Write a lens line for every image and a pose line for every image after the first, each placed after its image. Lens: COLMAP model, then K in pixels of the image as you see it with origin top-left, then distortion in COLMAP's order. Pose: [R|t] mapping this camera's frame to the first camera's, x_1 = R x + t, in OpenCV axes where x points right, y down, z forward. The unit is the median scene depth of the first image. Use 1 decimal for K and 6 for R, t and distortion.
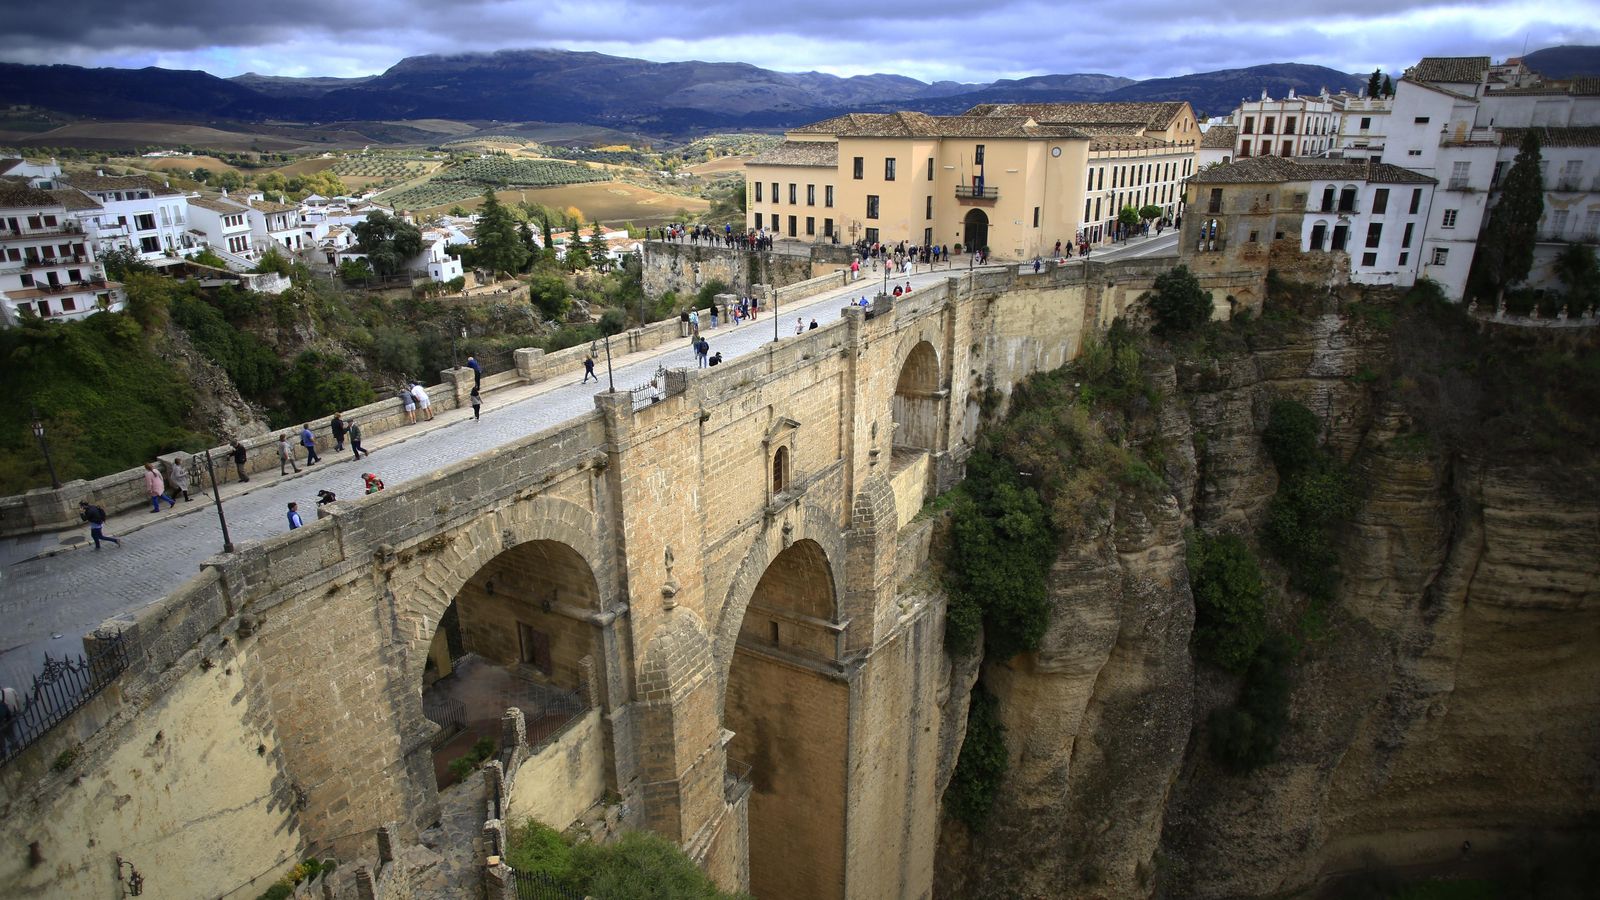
lens RADIAL K [[921.3, 0, 800.0], [0, 921.3, 450.0], [0, 0, 1]] dist [-0.081235, 0.061511]
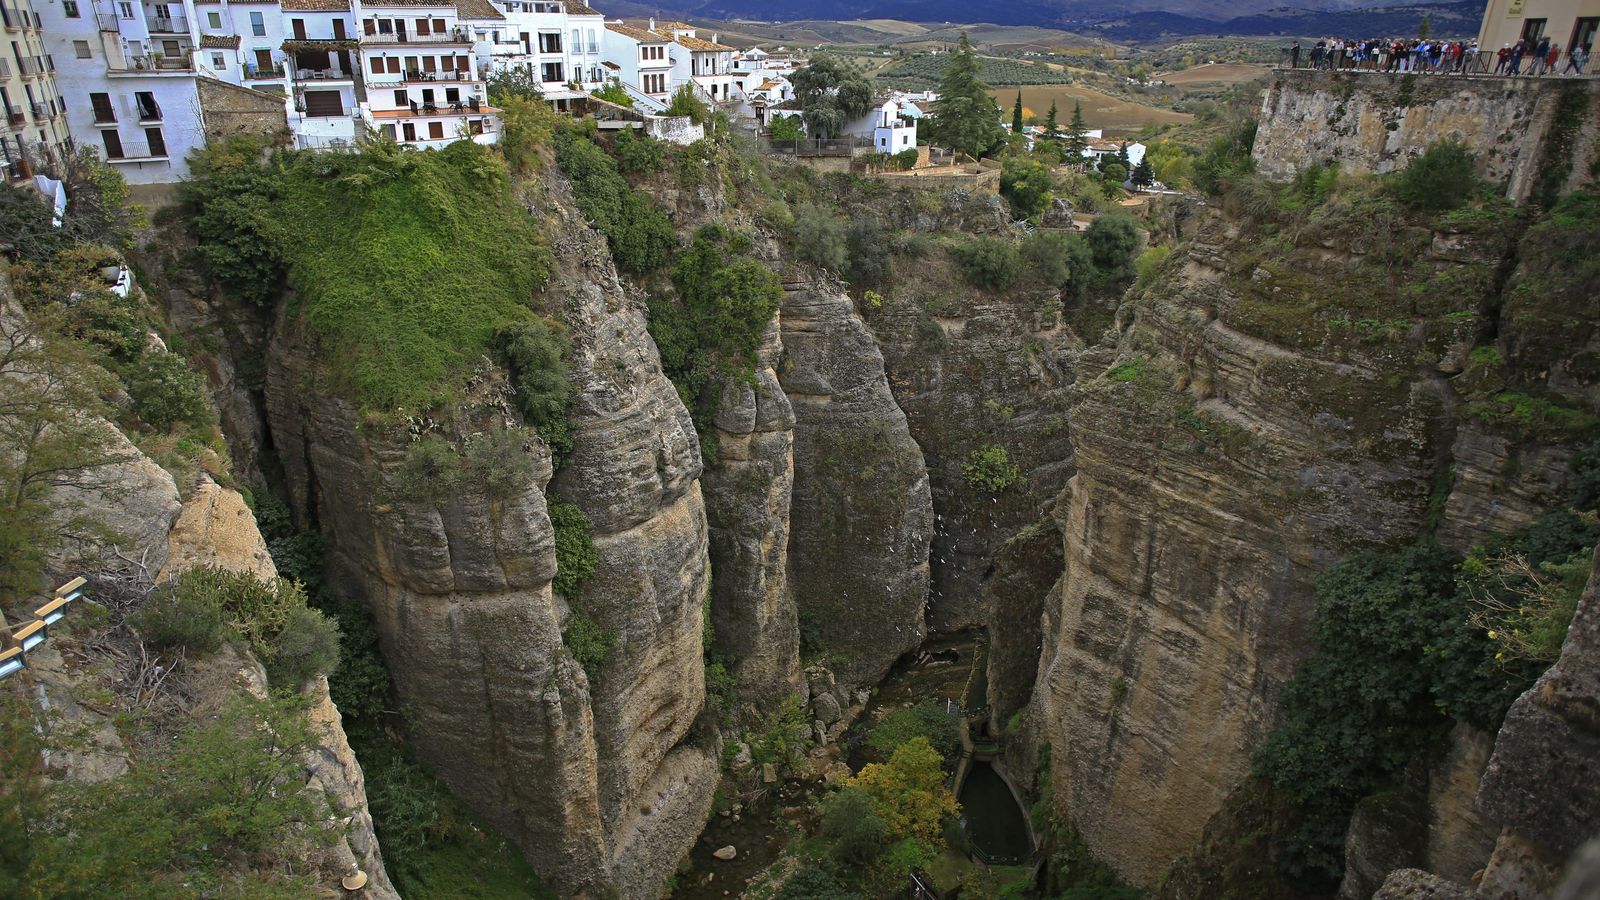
lens RADIAL K [[921.3, 0, 800.0], [0, 921.3, 450.0], [0, 0, 1]] dist [-0.081235, 0.061511]
pose [[0.901737, 0.181124, -0.392510, -0.136745], [-0.149313, 0.982608, 0.110399, -0.019182], [0.405679, -0.040944, 0.913098, 0.309743]]
